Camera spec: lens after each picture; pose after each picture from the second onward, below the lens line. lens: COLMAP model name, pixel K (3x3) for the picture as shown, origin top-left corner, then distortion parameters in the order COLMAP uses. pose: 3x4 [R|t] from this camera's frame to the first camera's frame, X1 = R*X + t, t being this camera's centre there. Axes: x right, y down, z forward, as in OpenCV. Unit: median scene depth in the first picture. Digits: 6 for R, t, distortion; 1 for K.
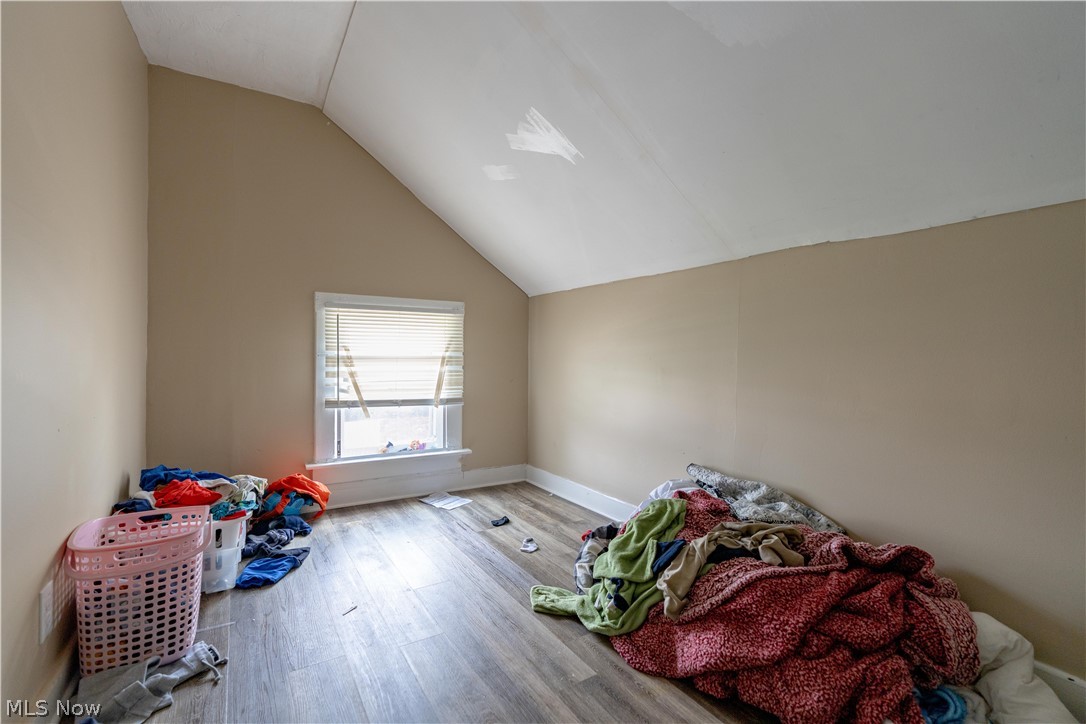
lens RADIAL K [[485.2, 0, 545.9], [0, 485.2, 361.9], [0, 0, 1]] dist [-0.007184, 0.003314]
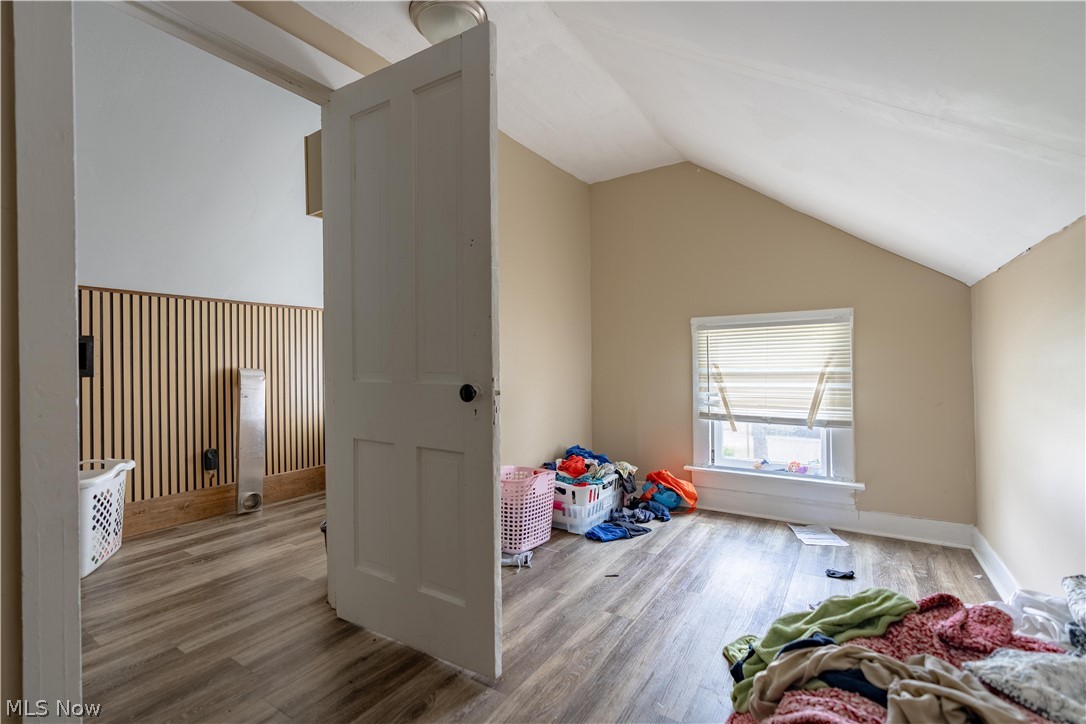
lens RADIAL K [[485.2, 0, 545.5], [0, 485.2, 364.5], [0, 0, 1]] dist [-0.007184, 0.003314]
pose [[0.420489, -0.020034, -0.907076, 0.418744], [0.000166, 0.999758, -0.022005, -0.007014], [0.907298, 0.009102, 0.420391, 0.187510]]
